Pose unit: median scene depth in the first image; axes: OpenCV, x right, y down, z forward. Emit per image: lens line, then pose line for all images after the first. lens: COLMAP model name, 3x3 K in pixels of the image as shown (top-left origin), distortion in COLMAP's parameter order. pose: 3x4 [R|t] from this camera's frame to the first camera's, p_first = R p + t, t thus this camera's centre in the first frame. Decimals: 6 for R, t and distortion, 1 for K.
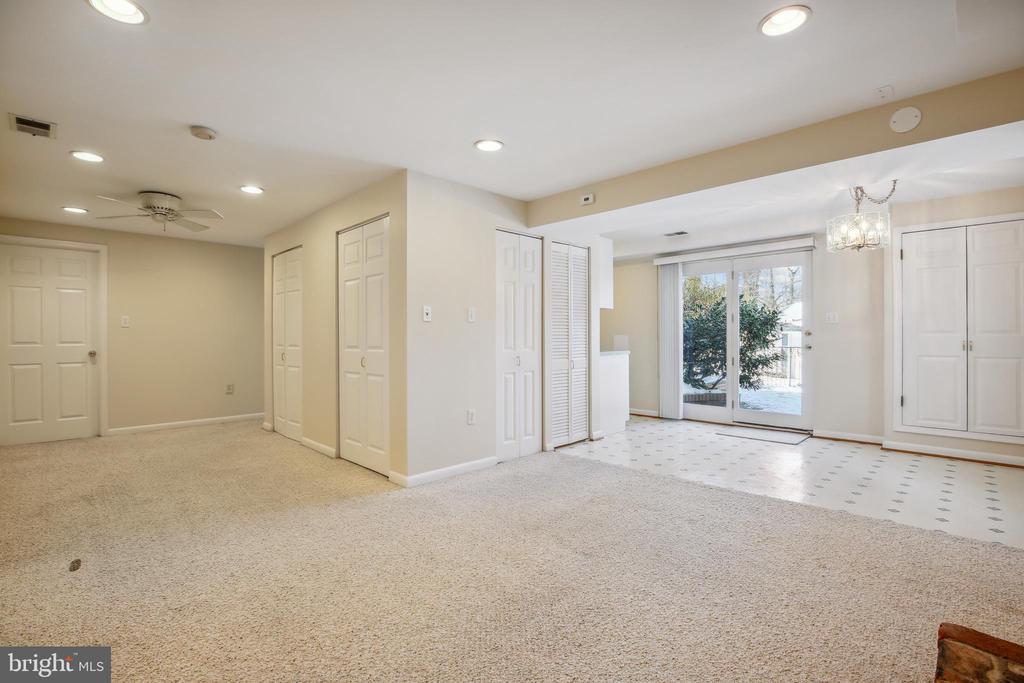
lens RADIAL K [[479.0, 0, 508.7], [0, 479.0, 337.5], [0, 0, 1]] dist [-0.043393, 0.013848]
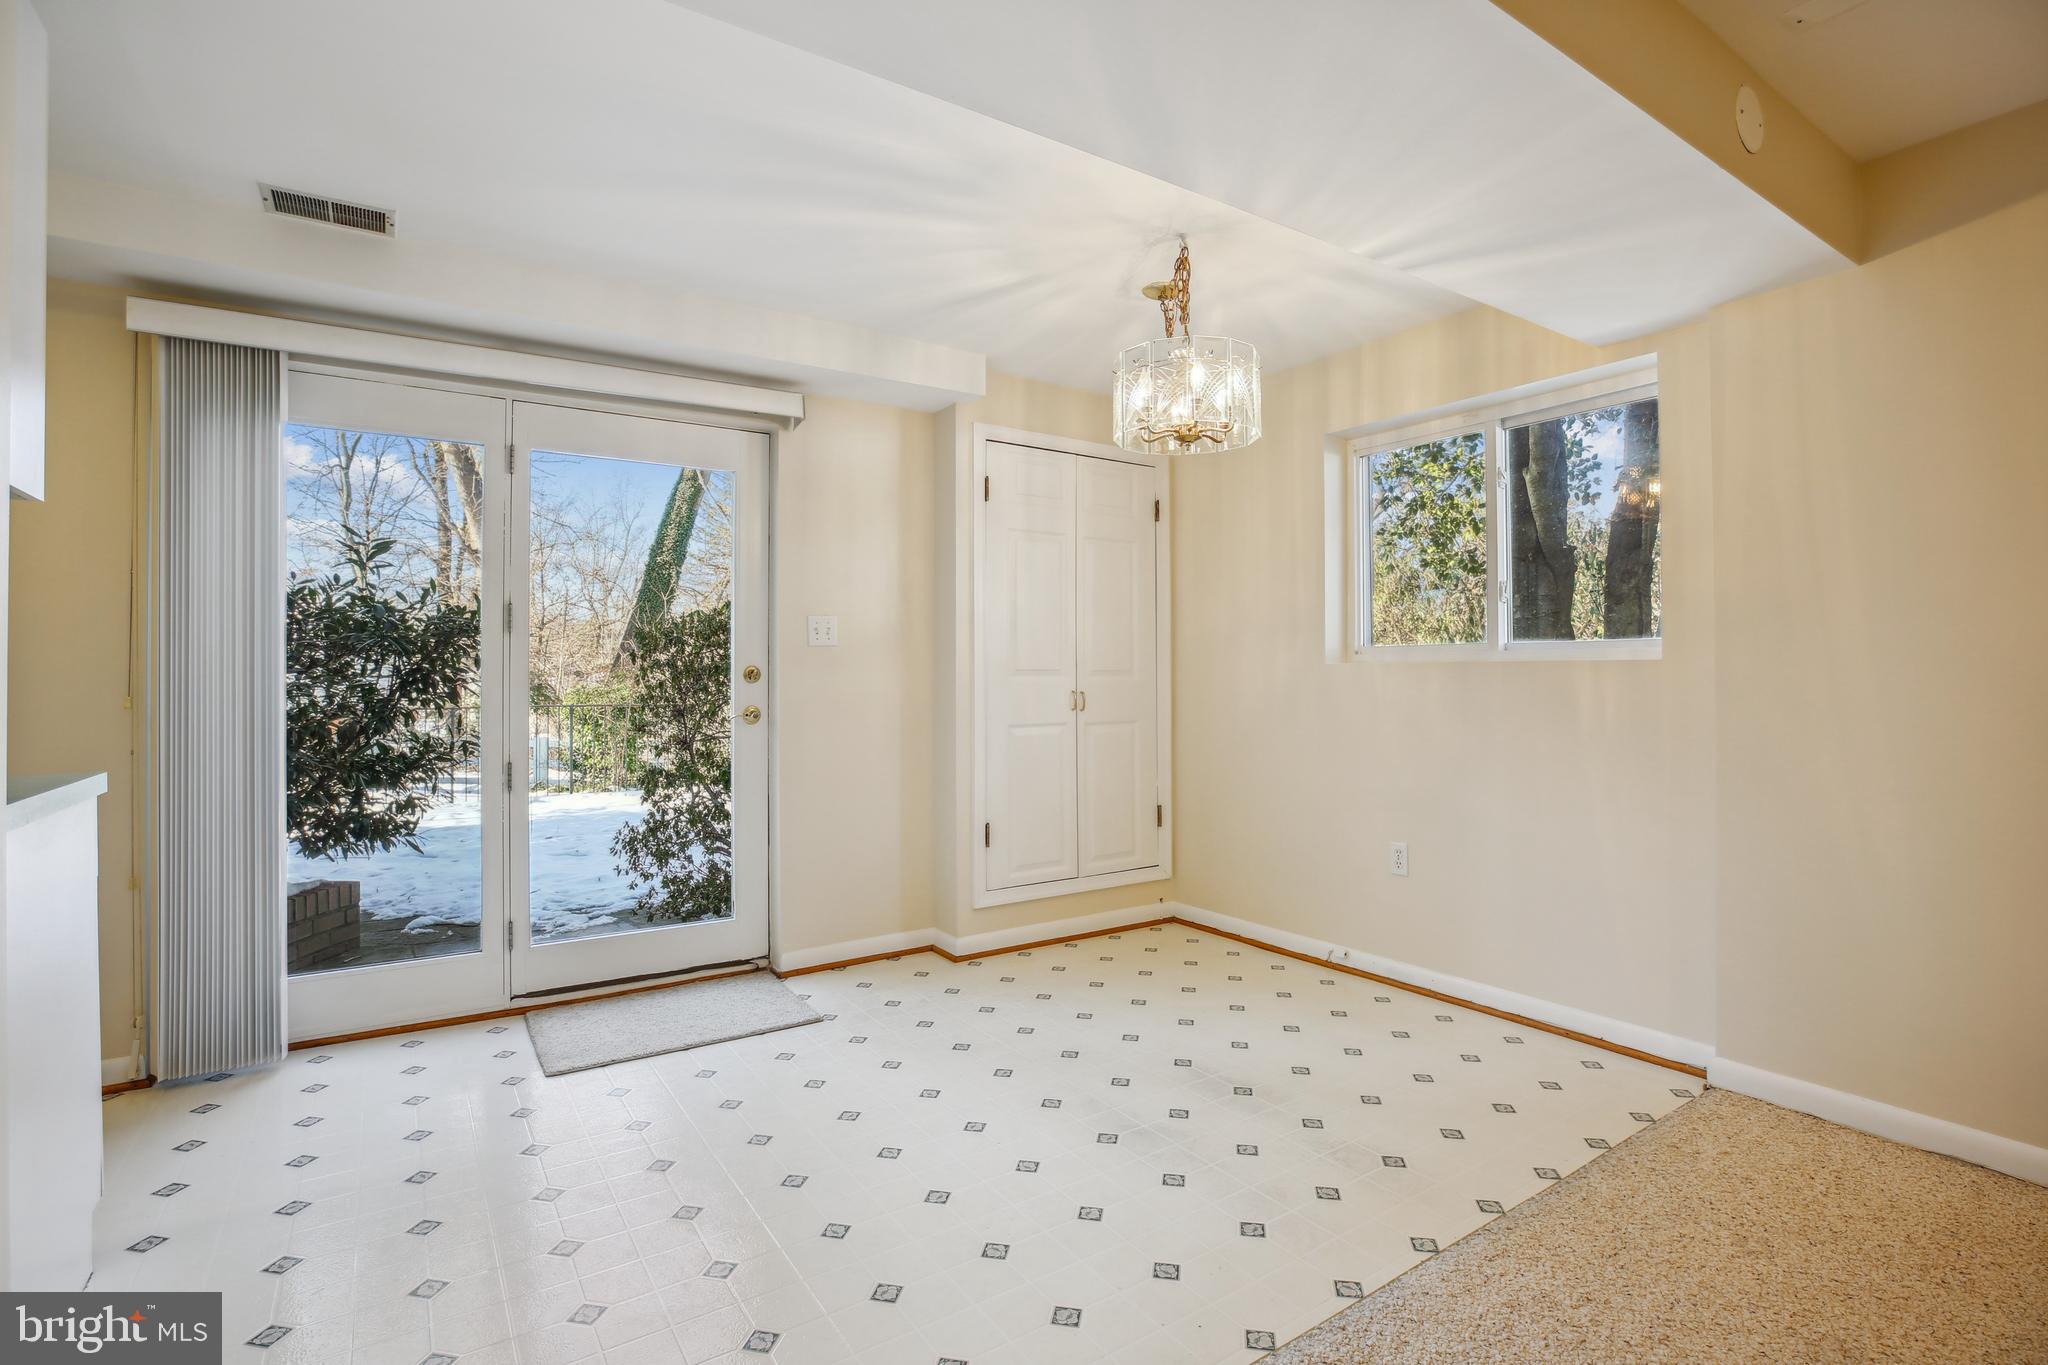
lens RADIAL K [[958.1, 0, 1017.3], [0, 958.1, 674.6], [0, 0, 1]] dist [-0.043393, 0.013848]
pose [[0.183807, 0.001211, 0.982962, -0.008450], [0.004871, 0.999986, -0.002143, -0.007700], [-0.982950, 0.005182, 0.183799, 0.839183]]
